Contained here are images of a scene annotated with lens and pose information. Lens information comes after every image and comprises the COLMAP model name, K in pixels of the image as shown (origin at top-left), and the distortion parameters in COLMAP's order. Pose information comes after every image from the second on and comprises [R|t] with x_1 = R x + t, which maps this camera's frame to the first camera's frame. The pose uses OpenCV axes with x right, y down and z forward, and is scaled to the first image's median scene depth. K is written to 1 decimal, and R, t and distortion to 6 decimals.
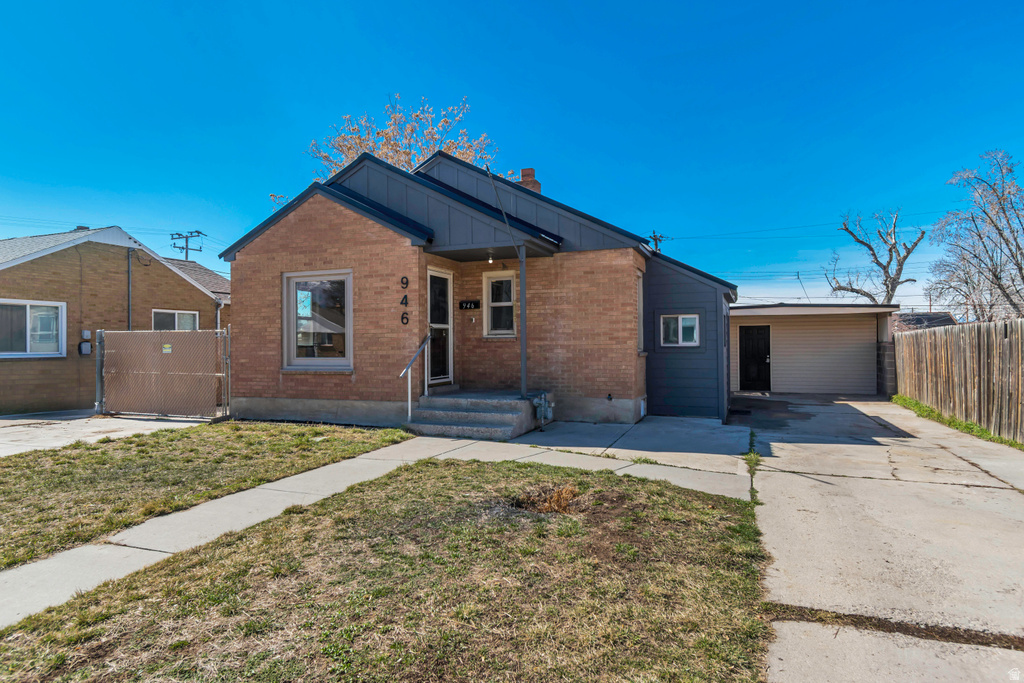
lens RADIAL K [[578.1, 0, 512.7], [0, 578.1, 324.0], [0, 0, 1]] dist [0.000282, 0.000053]
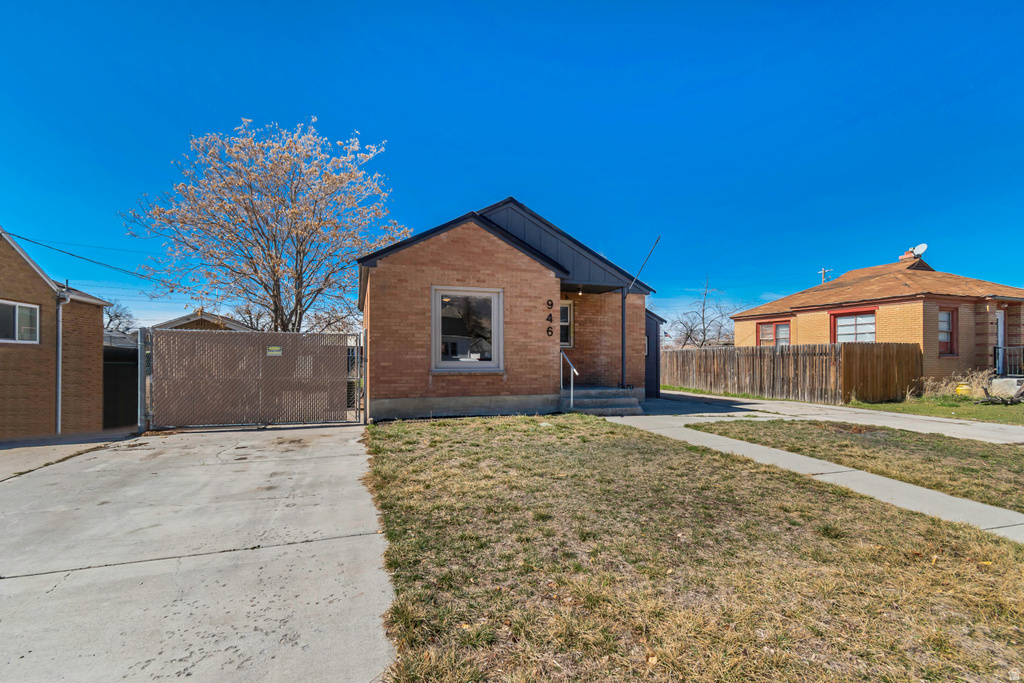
lens RADIAL K [[462.3, 0, 512.0], [0, 462.3, 341.5], [0, 0, 1]] dist [-0.000117, -0.000065]
pose [[0.778827, 0.031452, 0.626450, -0.861095], [-0.032053, 0.999433, -0.010329, 0.025439], [-0.626420, -0.012036, 0.779393, 0.214357]]
